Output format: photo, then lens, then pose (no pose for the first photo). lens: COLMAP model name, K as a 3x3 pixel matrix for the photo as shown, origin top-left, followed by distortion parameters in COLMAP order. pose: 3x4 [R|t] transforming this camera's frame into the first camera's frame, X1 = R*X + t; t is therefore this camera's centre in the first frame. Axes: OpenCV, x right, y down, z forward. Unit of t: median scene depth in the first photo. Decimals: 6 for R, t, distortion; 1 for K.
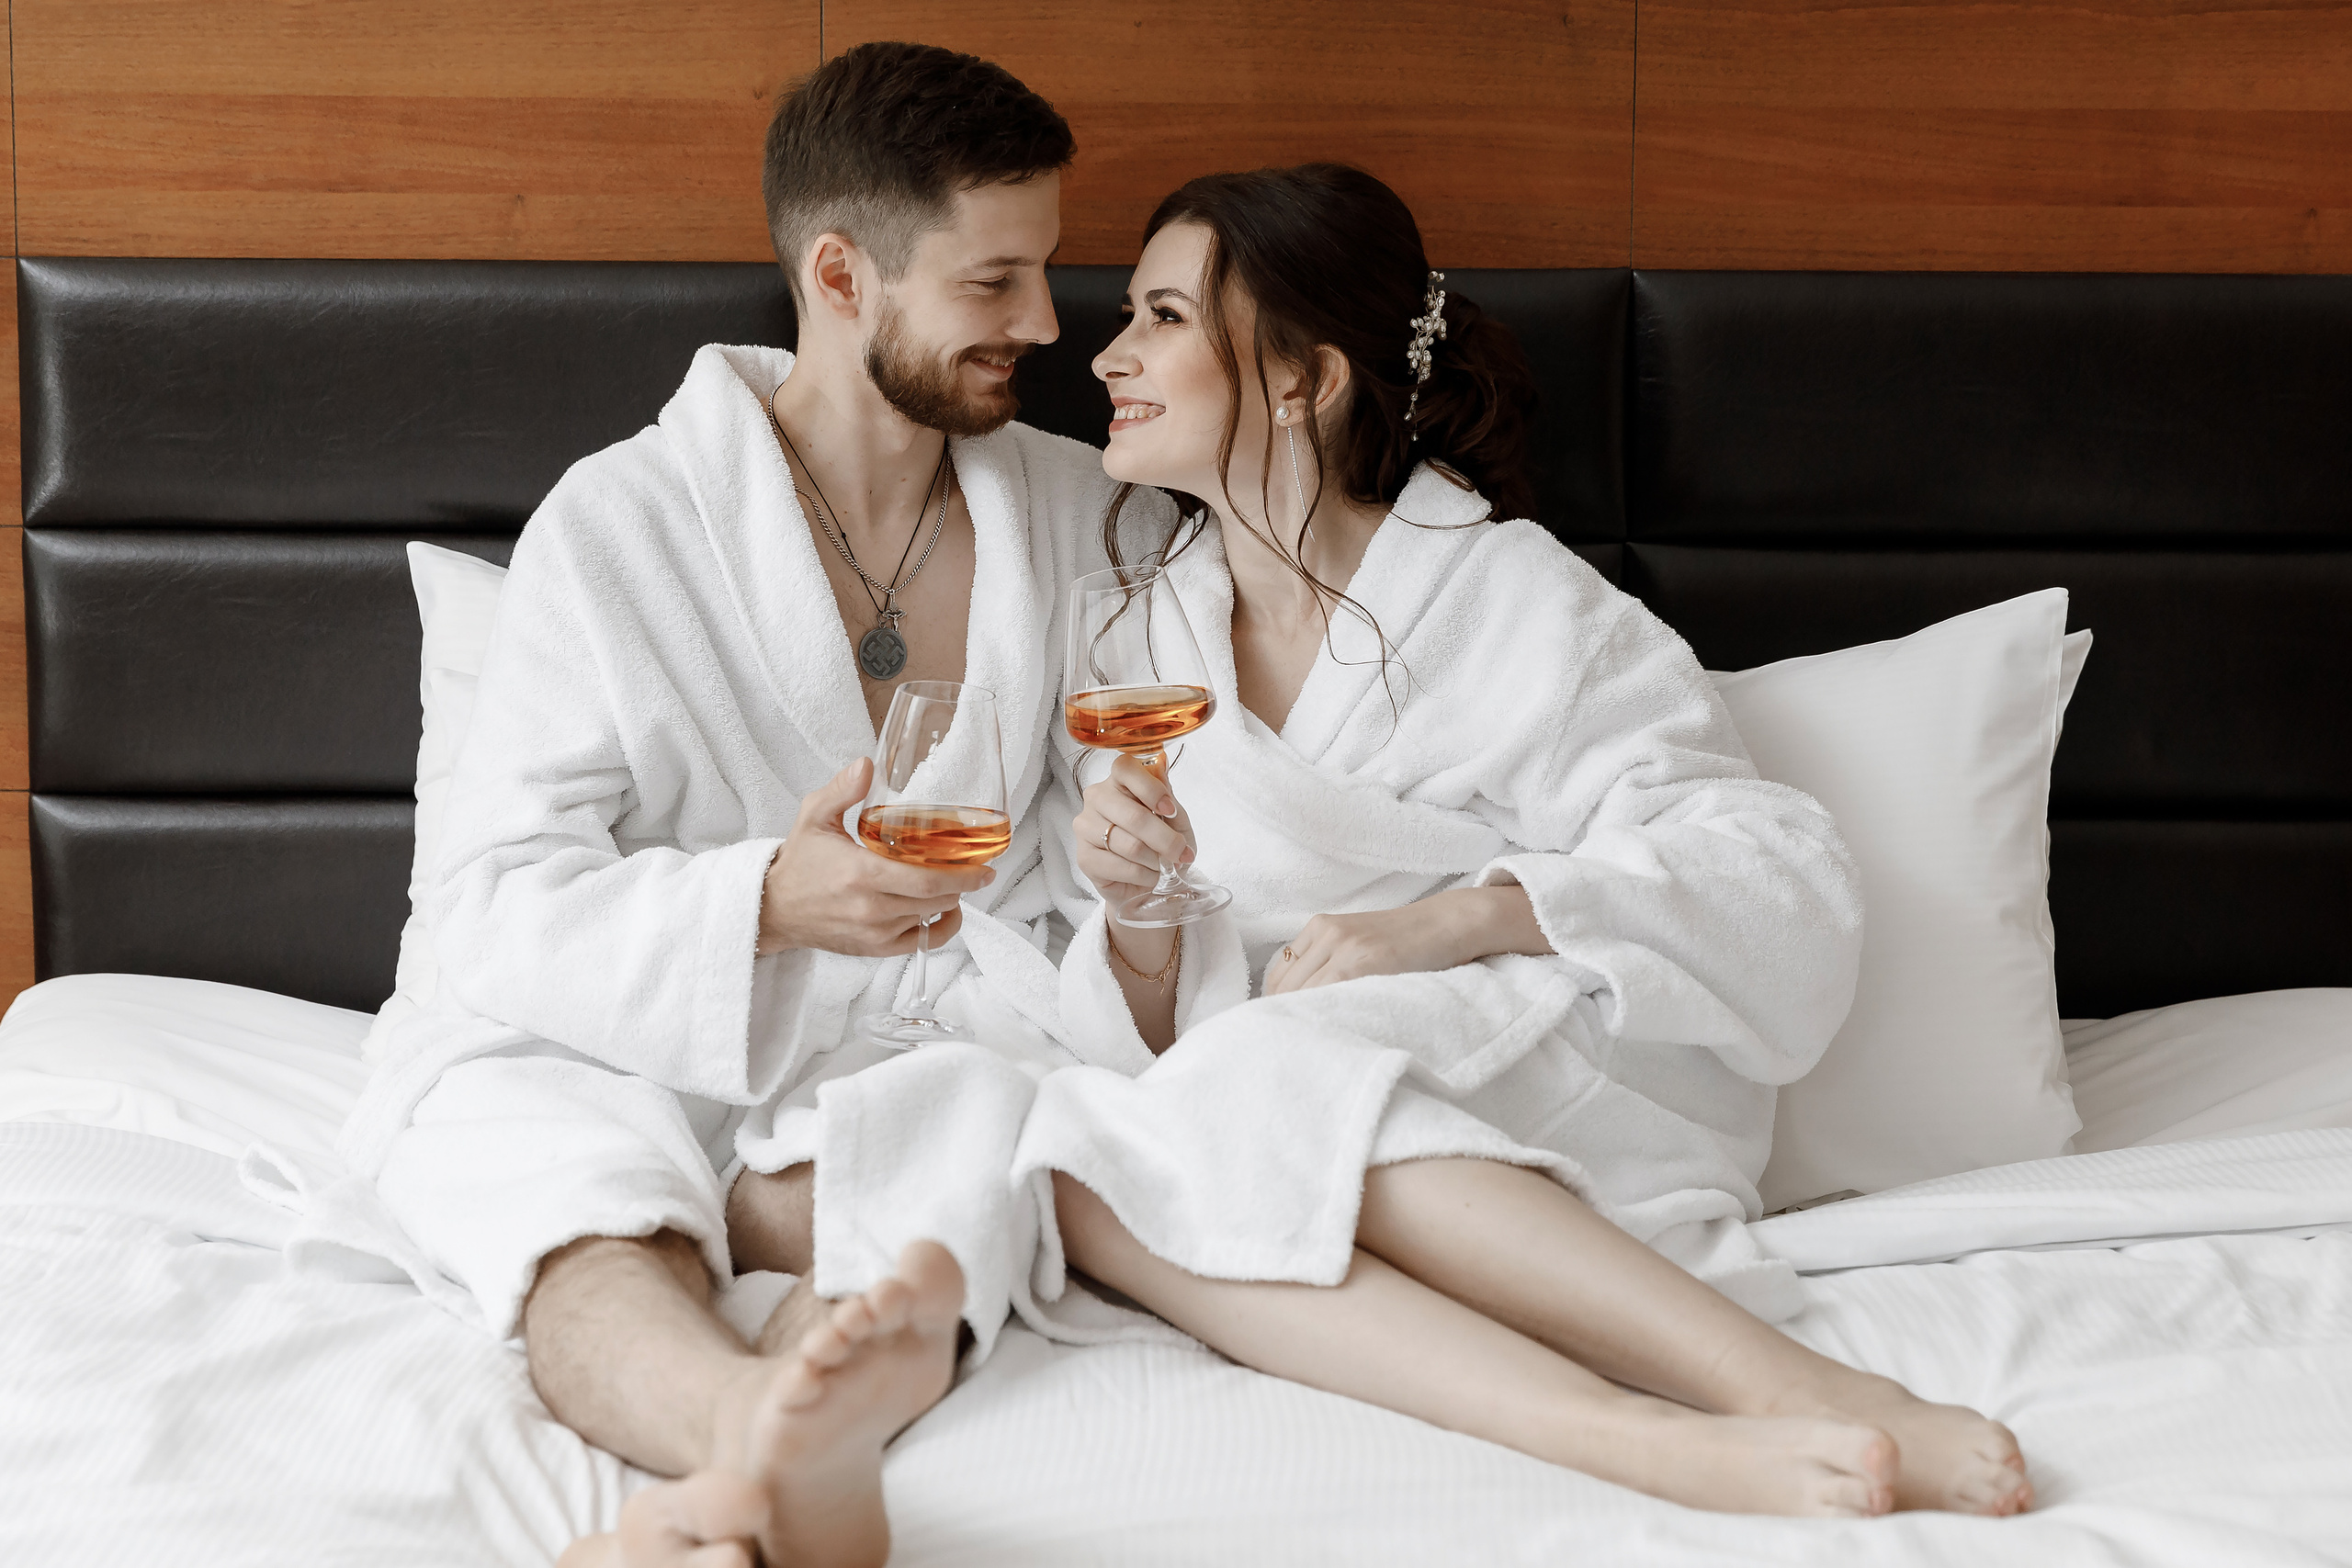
lens RADIAL K [[4684.3, 0, 1177.3], [0, 4684.3, 780.8], [0, 0, 1]] dist [0.011508, 0.000000]
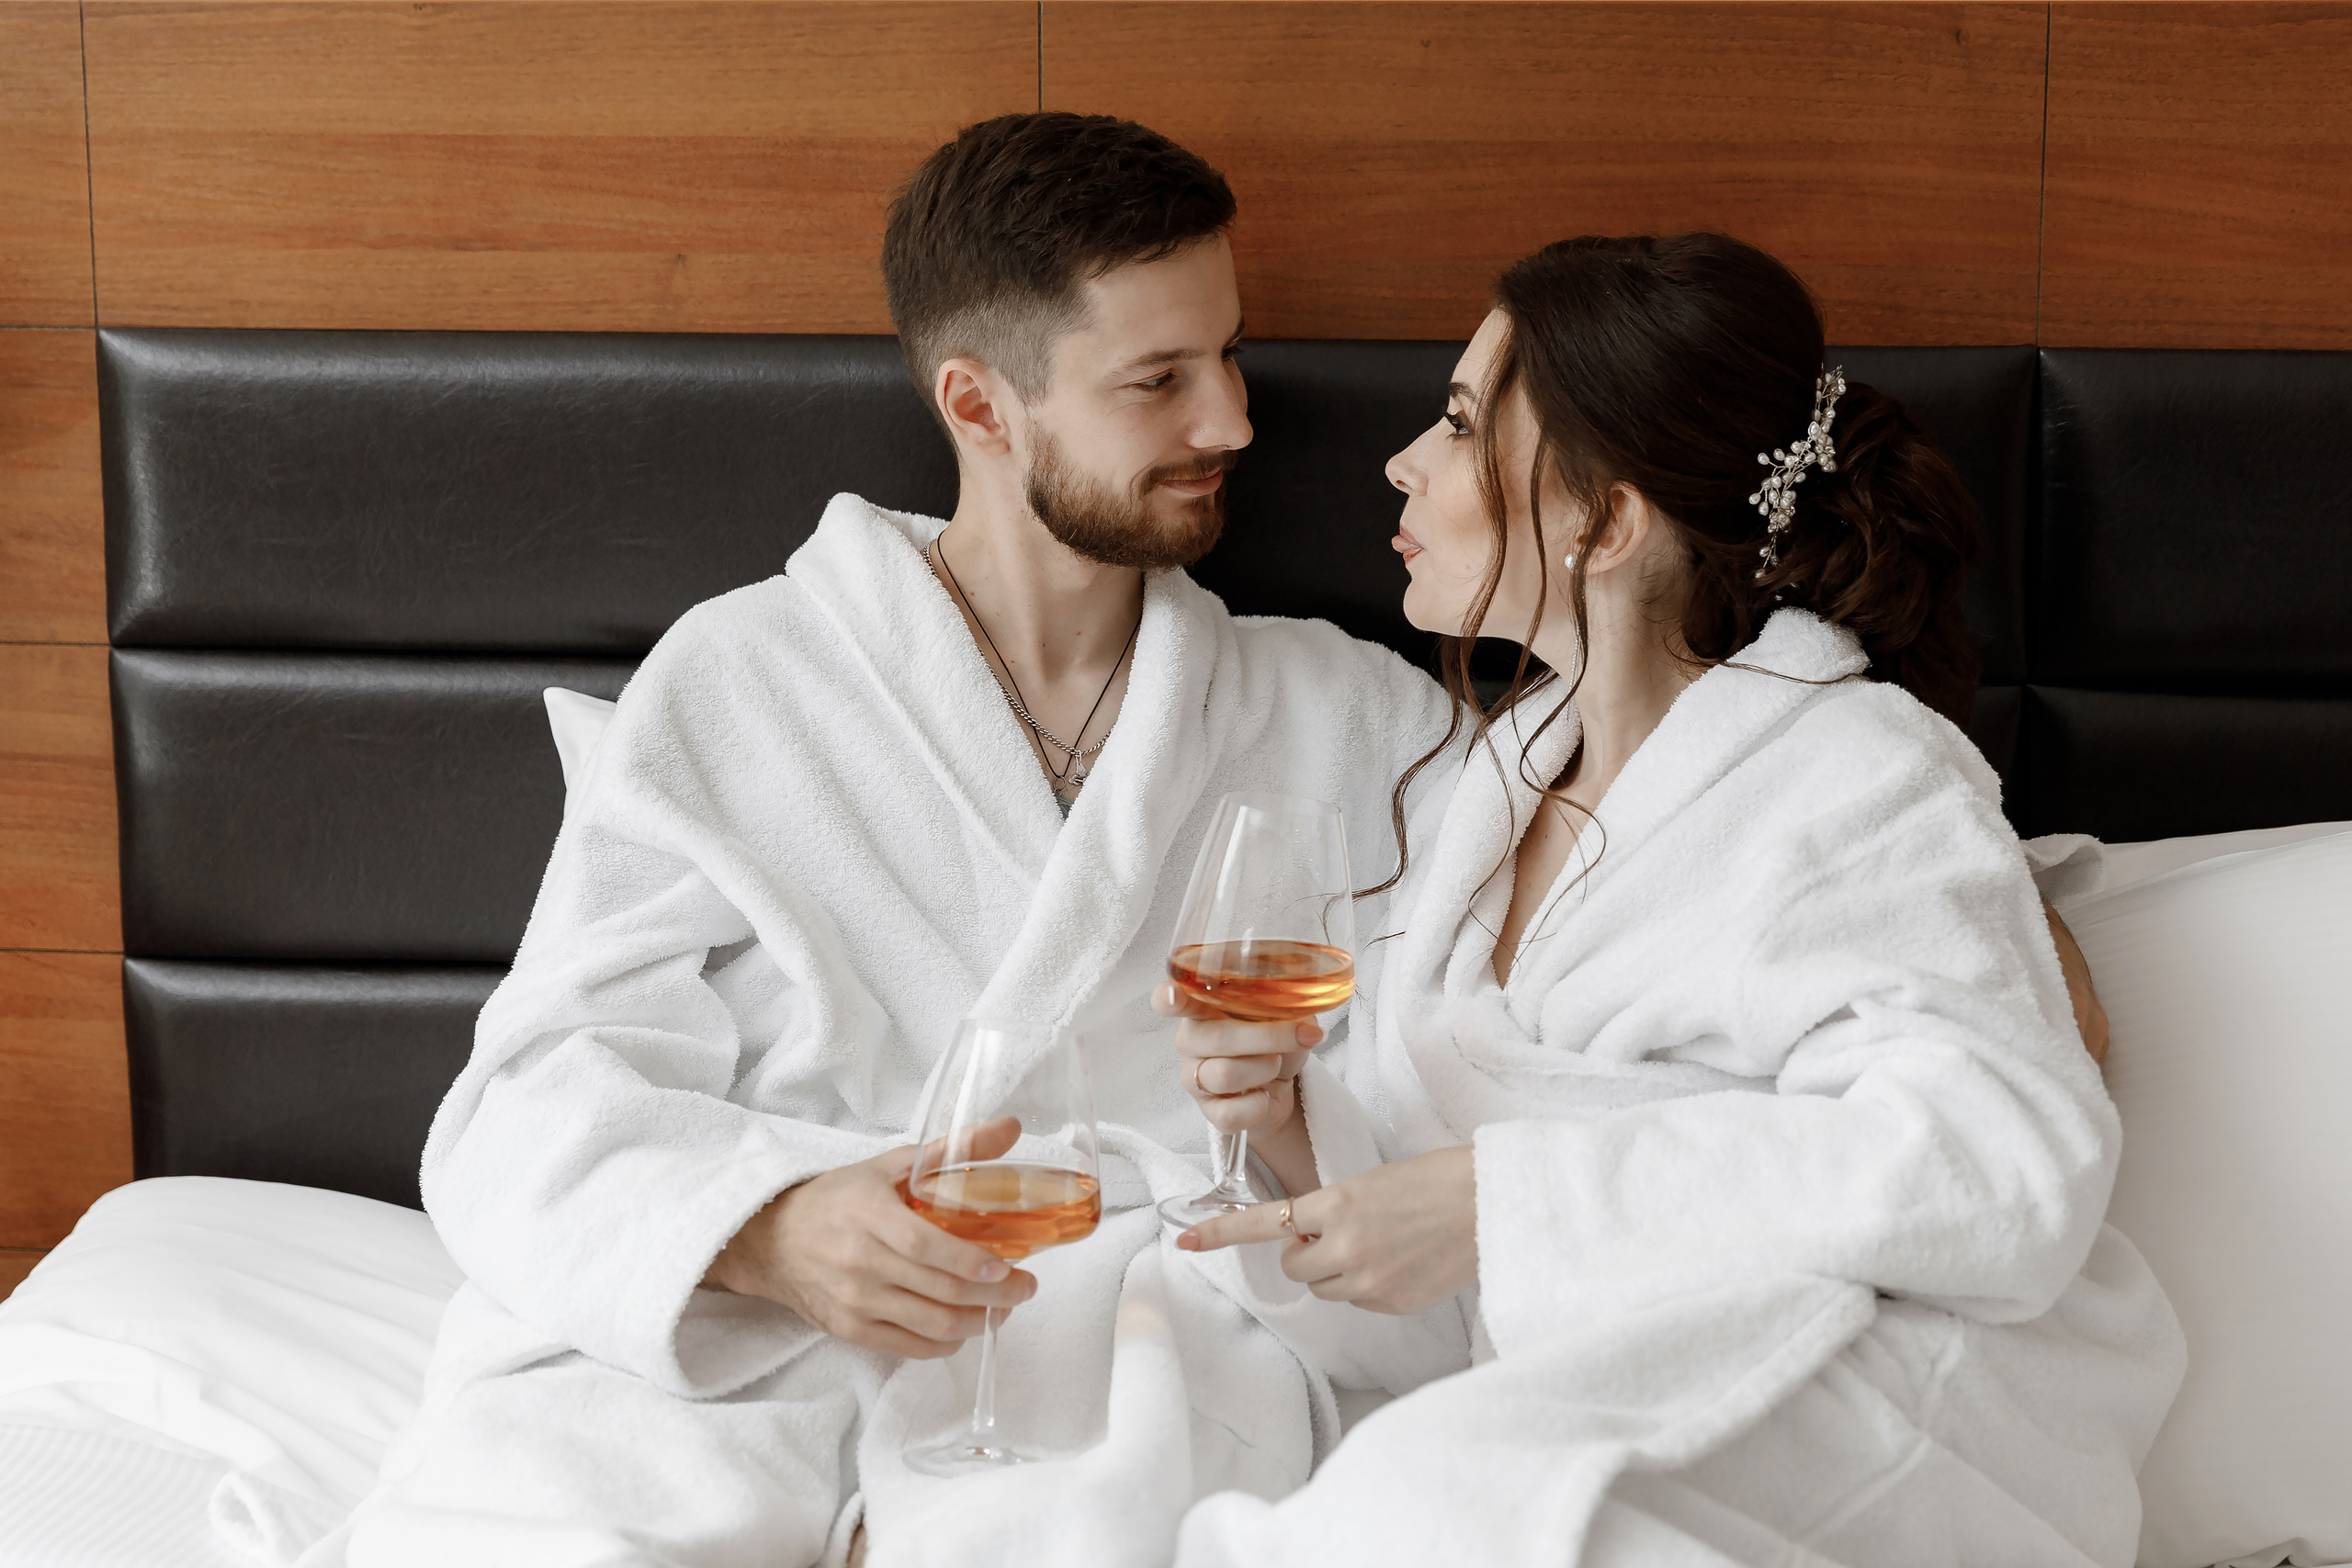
lens RADIAL K [[4684.3, 0, 1163.7], [0, 4684.3, 941.4], [0, 0, 1]] dist [0.011508, 0.000000]
pose [[0.993296, 0.017421, -0.114279, 0.041872], [-0.013305, 0.999238, 0.036681, -0.034900], [0.114831, -0.034915, 0.992771, 0.181049]]
